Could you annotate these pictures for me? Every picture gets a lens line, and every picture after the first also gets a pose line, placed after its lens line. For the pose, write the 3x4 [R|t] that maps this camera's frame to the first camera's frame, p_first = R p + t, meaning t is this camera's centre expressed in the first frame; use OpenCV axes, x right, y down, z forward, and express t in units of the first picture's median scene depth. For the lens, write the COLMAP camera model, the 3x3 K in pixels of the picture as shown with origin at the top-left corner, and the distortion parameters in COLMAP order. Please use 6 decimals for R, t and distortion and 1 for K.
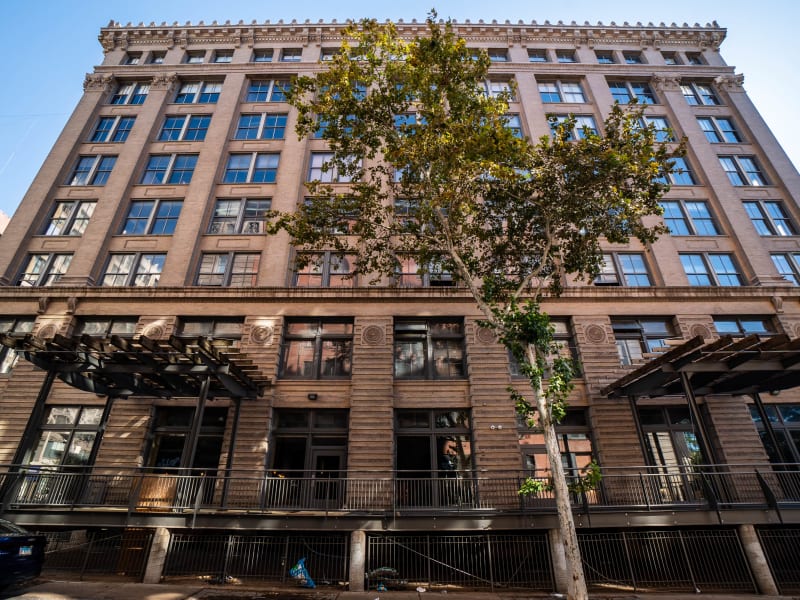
lens RADIAL K [[395.7, 0, 399.6], [0, 395.7, 315.6], [0, 0, 1]] dist [-0.015848, -0.000116]
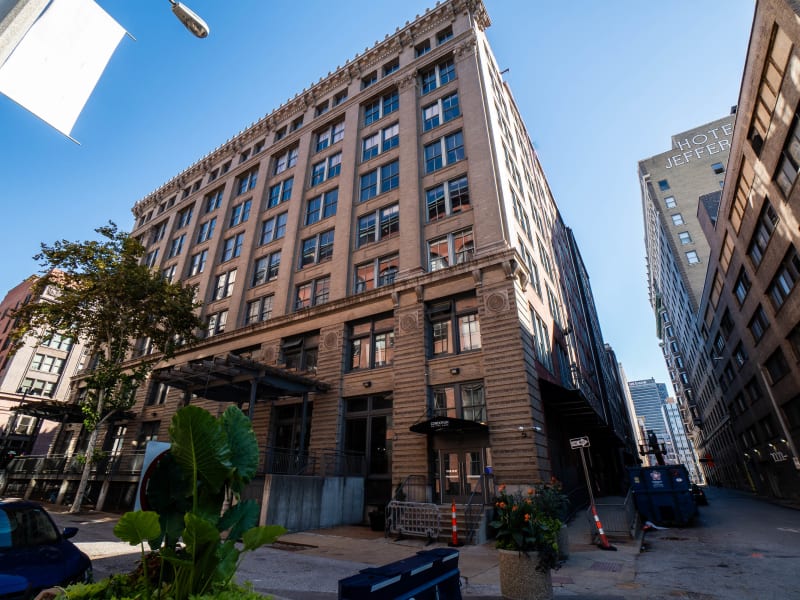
lens RADIAL K [[390.4, 0, 396.4], [0, 390.4, 289.6], [0, 0, 1]] dist [-0.061091, 0.021790]
pose [[0.847080, -0.238827, -0.474780, 0.465408], [0.247095, 0.967898, -0.046024, -0.001082], [0.470531, -0.078330, 0.878900, 0.008978]]
